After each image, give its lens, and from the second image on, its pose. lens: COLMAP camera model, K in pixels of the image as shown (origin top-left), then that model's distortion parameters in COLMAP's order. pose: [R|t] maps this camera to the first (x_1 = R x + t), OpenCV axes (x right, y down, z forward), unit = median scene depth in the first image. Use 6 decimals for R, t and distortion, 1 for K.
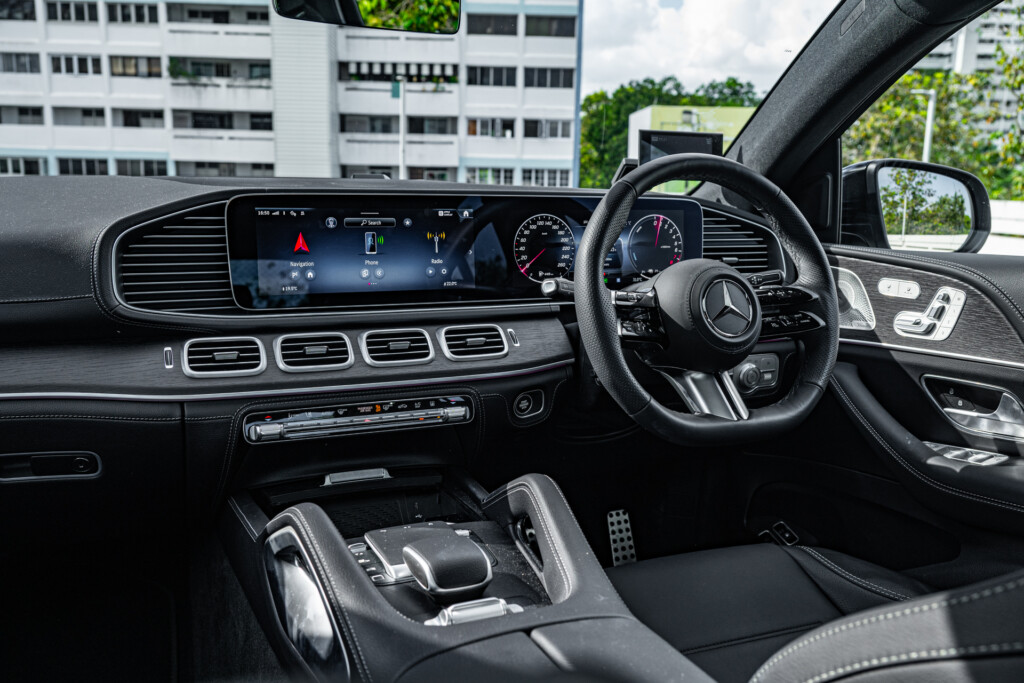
lens RADIAL K [[857.1, 0, 517.0], [0, 857.1, 342.1], [0, 0, 1]] dist [0.006412, -0.000880]
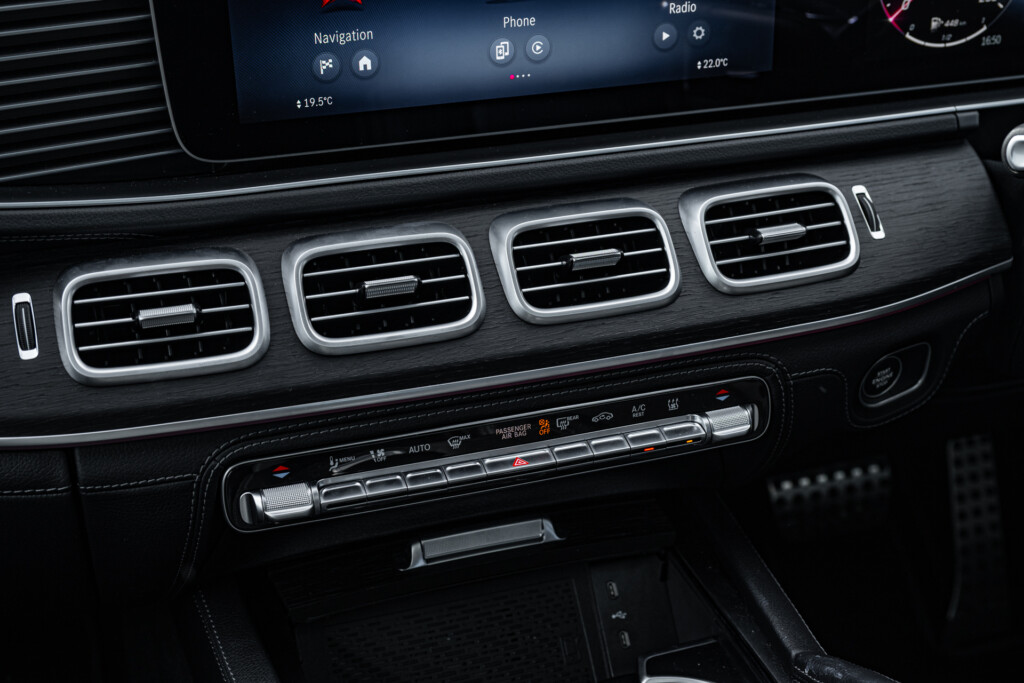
lens RADIAL K [[1411.8, 0, 513.1], [0, 1411.8, 341.5], [0, 0, 1]] dist [-0.004305, 0.000000]
pose [[0.995898, 0.040510, -0.080909, -0.115752], [-0.012039, 0.945554, 0.325243, -0.163178], [0.089679, -0.322934, 0.942163, 0.359804]]
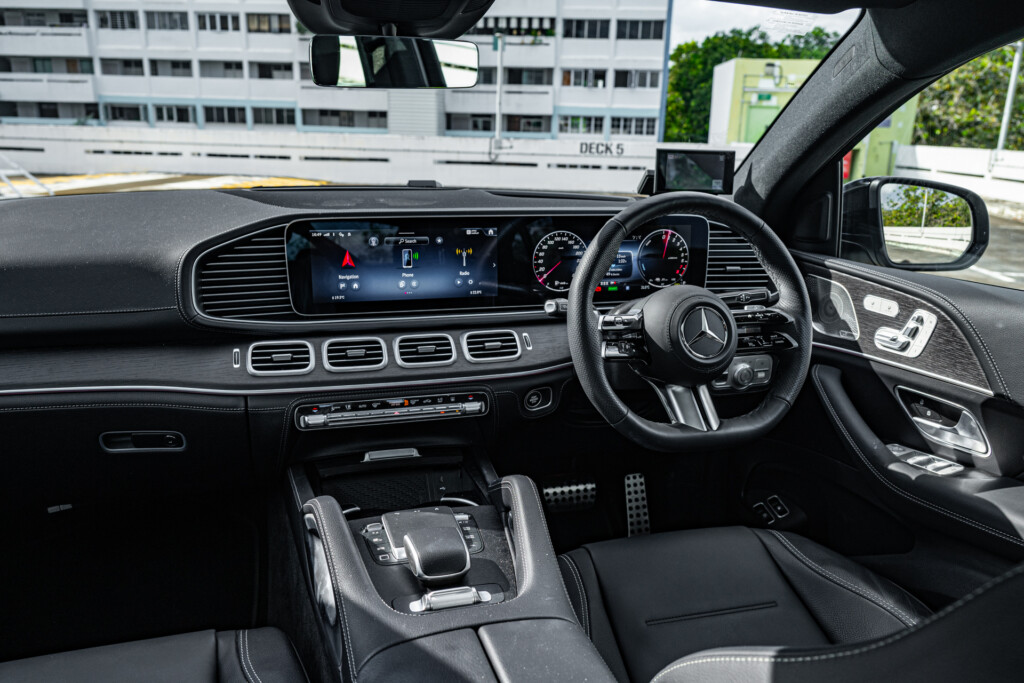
lens RADIAL K [[773.2, 0, 512.9], [0, 773.2, 343.4], [0, 0, 1]] dist [-0.002656, 0.001946]
pose [[0.992980, 0.037243, -0.112264, 0.096884], [-0.027195, 0.995594, 0.089739, -0.098729], [0.115112, -0.086056, 0.989618, -0.042815]]
